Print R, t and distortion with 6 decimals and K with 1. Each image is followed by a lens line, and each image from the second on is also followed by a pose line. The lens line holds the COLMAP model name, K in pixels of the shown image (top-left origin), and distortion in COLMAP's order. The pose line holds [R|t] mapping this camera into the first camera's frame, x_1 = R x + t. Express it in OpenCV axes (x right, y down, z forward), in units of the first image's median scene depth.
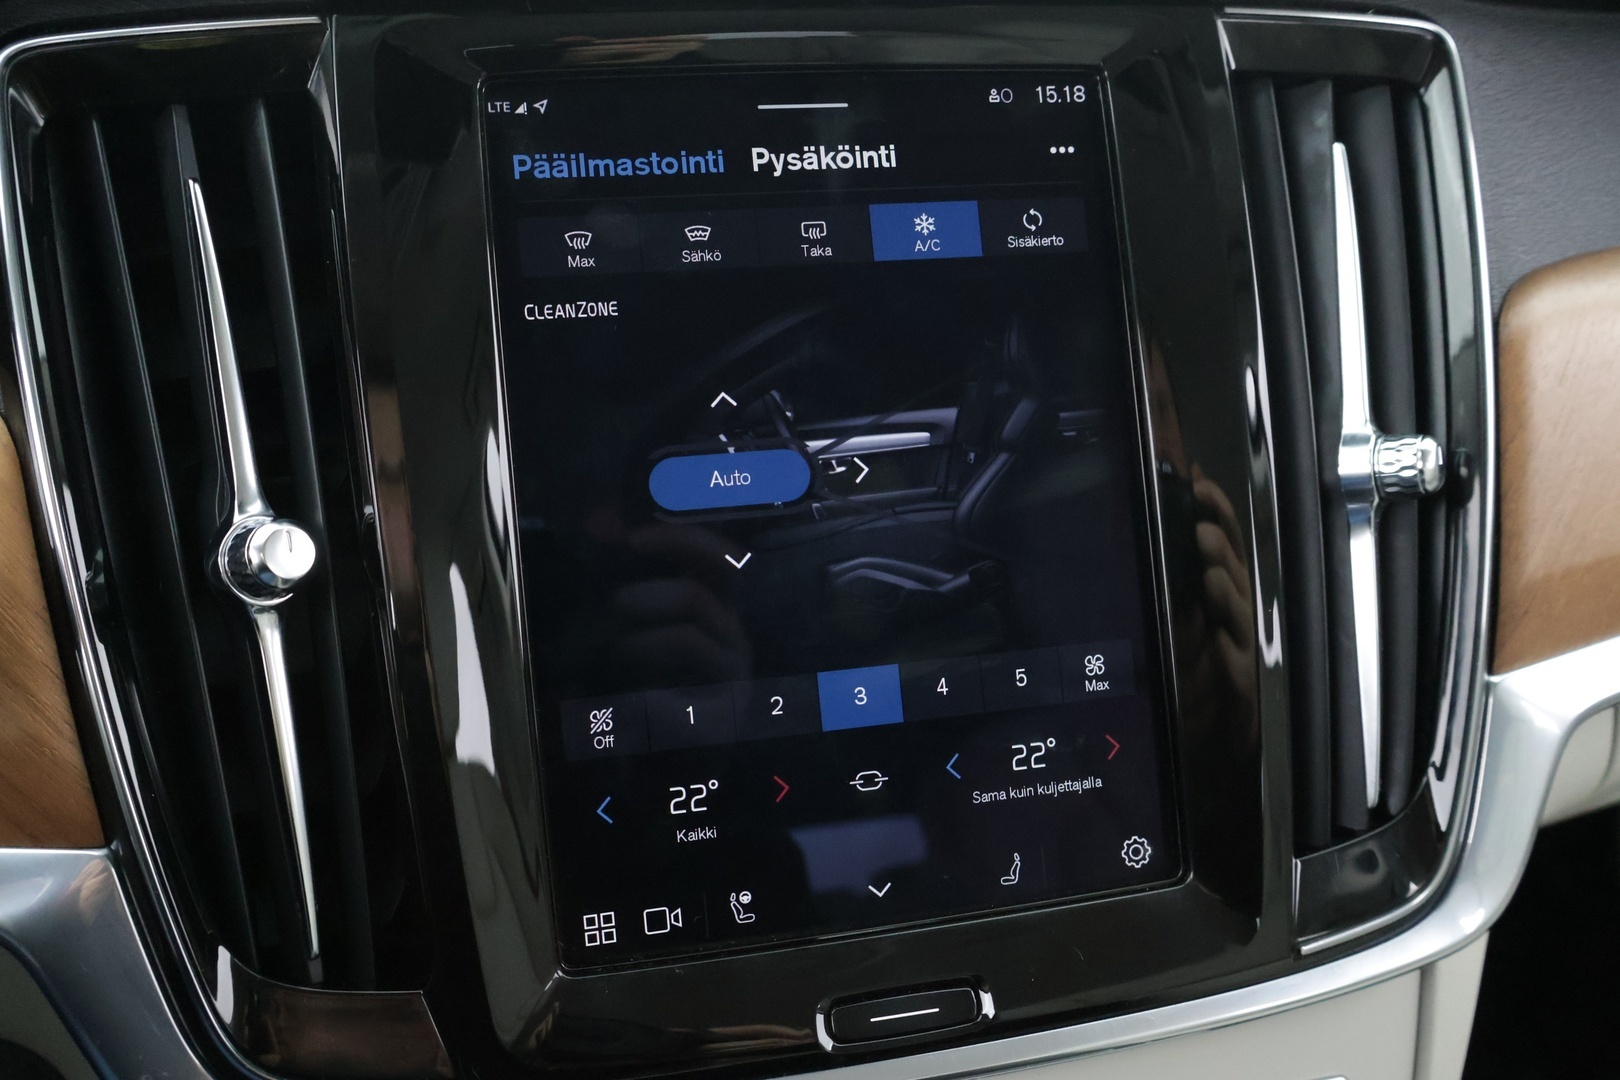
lens RADIAL K [[1216.0, 0, 811.2], [0, 1216.0, 543.8], [0, 0, 1]] dist [-0.009132, 0.013671]
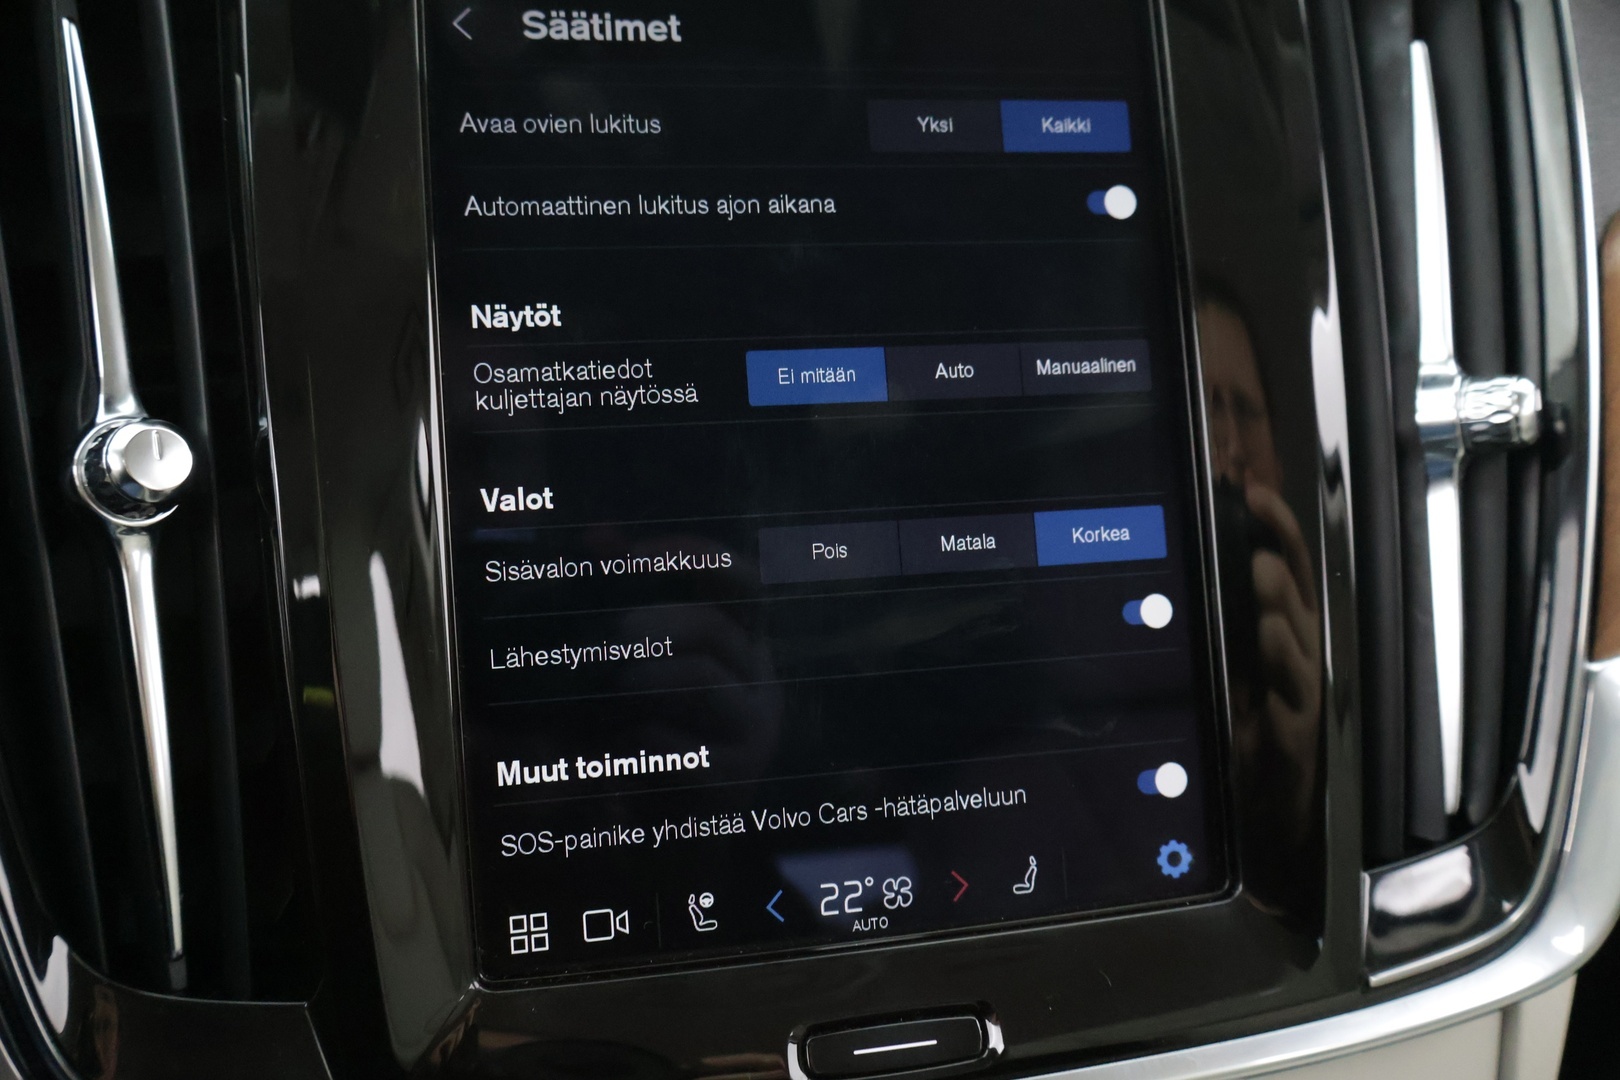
lens RADIAL K [[1216.0, 0, 811.3], [0, 1216.0, 543.7], [0, 0, 1]] dist [-0.009132, 0.013671]
pose [[0.999643, 0.026273, 0.004923, 0.006722], [-0.026119, 0.999233, -0.029192, 0.068711], [-0.005686, 0.029053, 0.999562, 0.159104]]
